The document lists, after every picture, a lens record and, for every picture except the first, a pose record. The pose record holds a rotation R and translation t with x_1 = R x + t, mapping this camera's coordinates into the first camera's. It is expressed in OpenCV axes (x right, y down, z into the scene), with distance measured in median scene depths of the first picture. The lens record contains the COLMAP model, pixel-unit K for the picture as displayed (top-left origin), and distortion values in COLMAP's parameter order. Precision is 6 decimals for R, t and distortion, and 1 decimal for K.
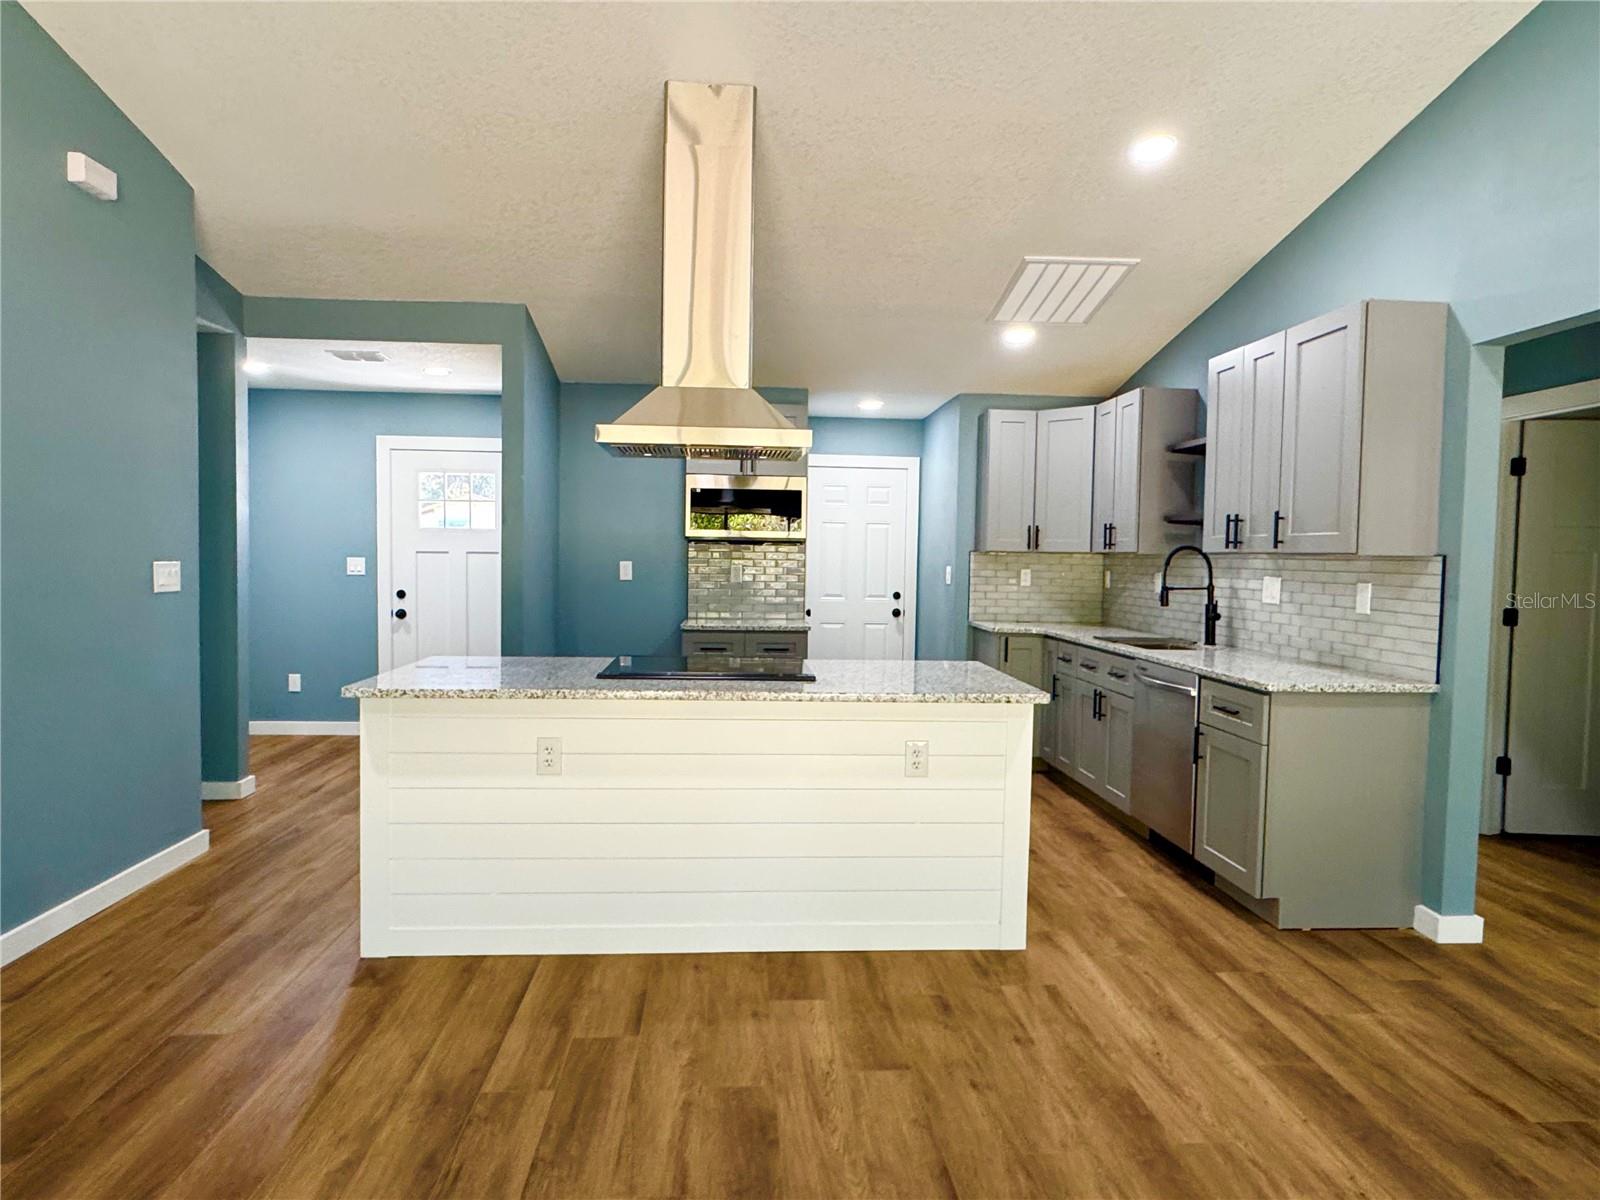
lens RADIAL K [[936.1, 0, 806.0], [0, 936.1, 594.3], [0, 0, 1]] dist [-0.002453, 0.000040]
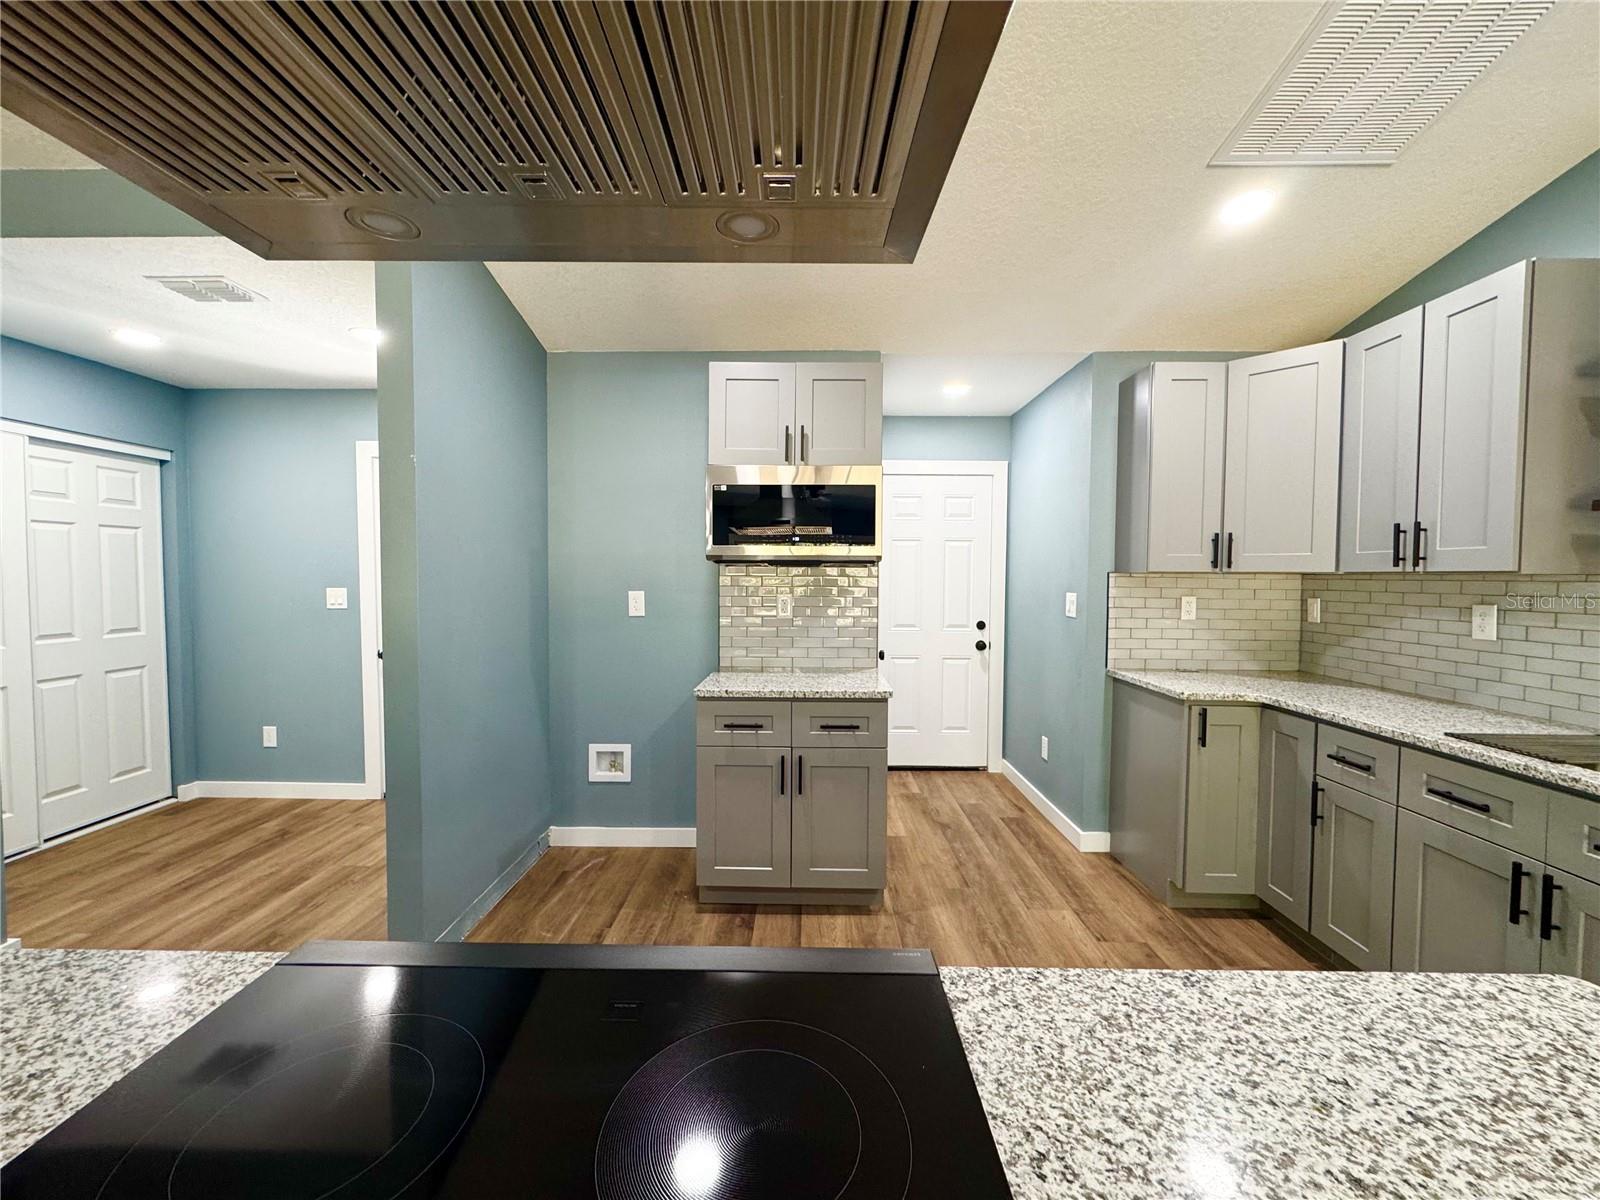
lens RADIAL K [[636.1, 0, 801.1], [0, 636.1, 598.2], [0, 0, 1]] dist [-0.000684, 0.000083]
pose [[0.995904, -0.007428, -0.090107, -0.017891], [0.006882, 0.999956, -0.006376, -0.027767], [0.090151, 0.005730, 0.995912, 0.554838]]
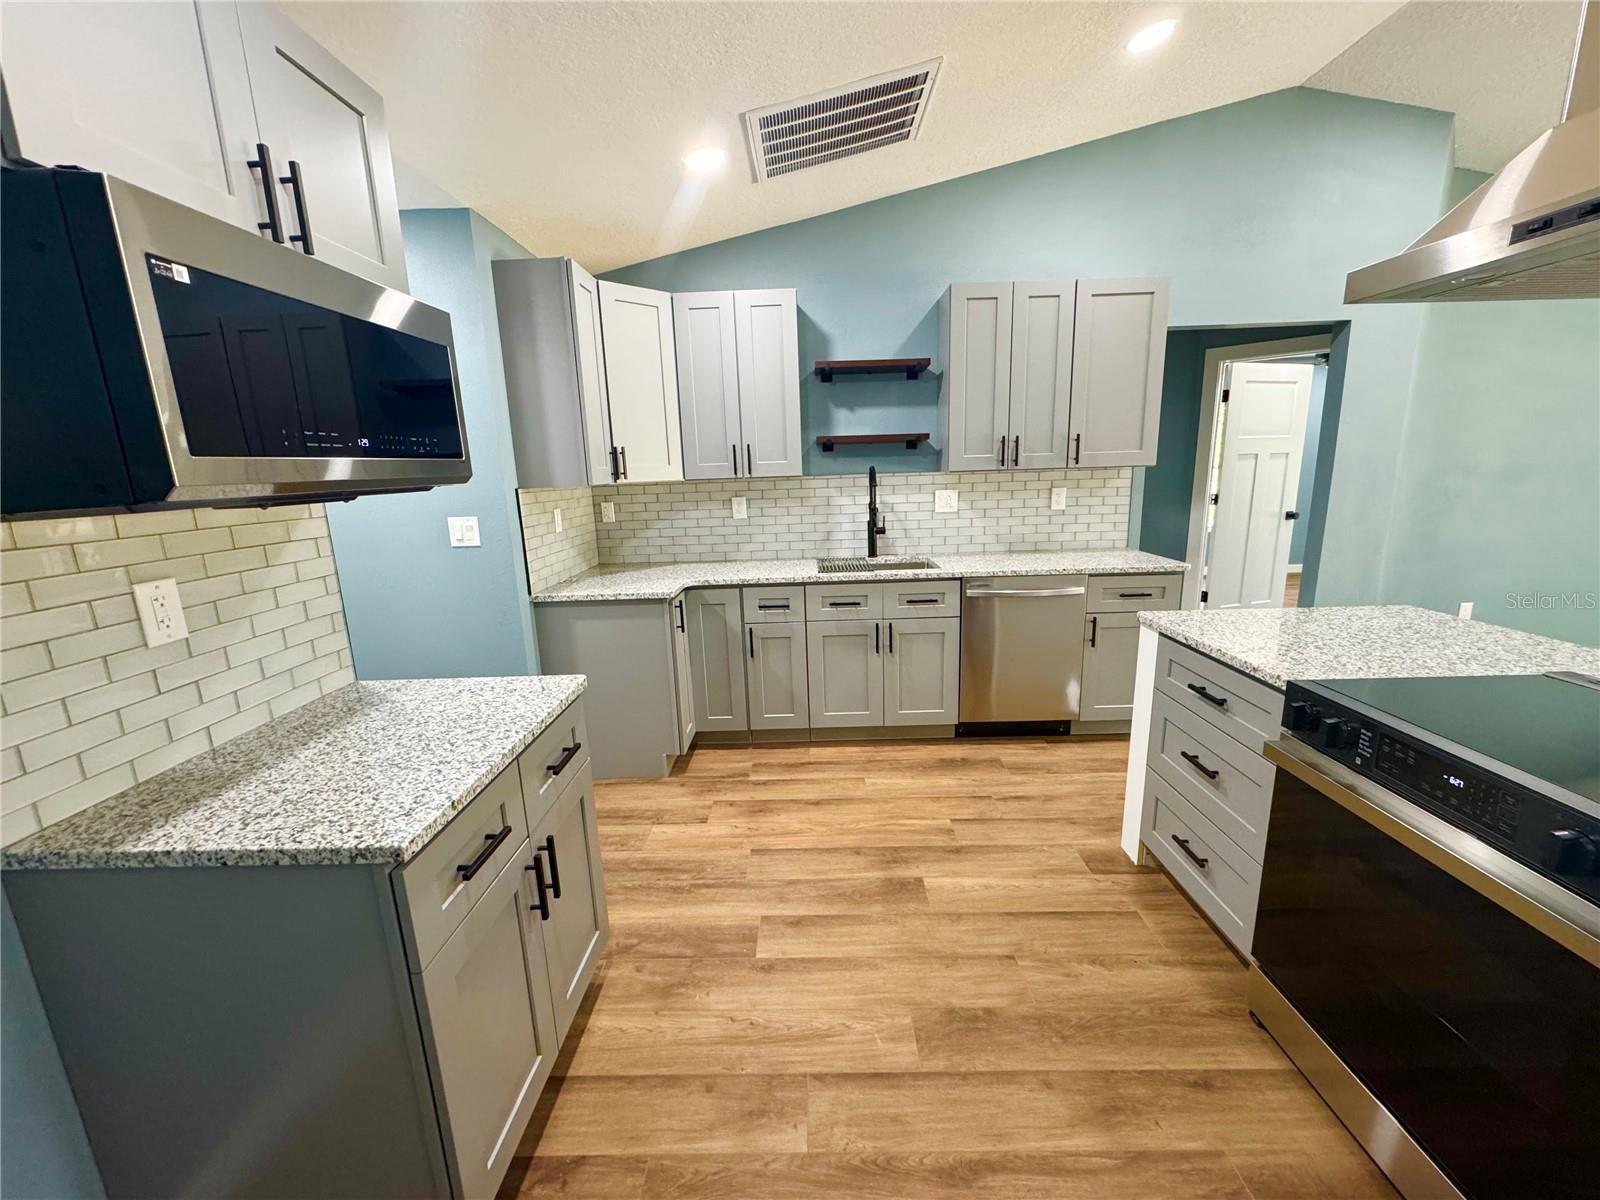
lens RADIAL K [[636.1, 0, 801.1], [0, 636.1, 598.2], [0, 0, 1]] dist [-0.000684, 0.000083]
pose [[0.091564, -0.225385, 0.969958, -0.270435], [0.076318, 0.972773, 0.218835, -0.059822], [-0.992870, 0.053988, 0.106272, 0.863395]]
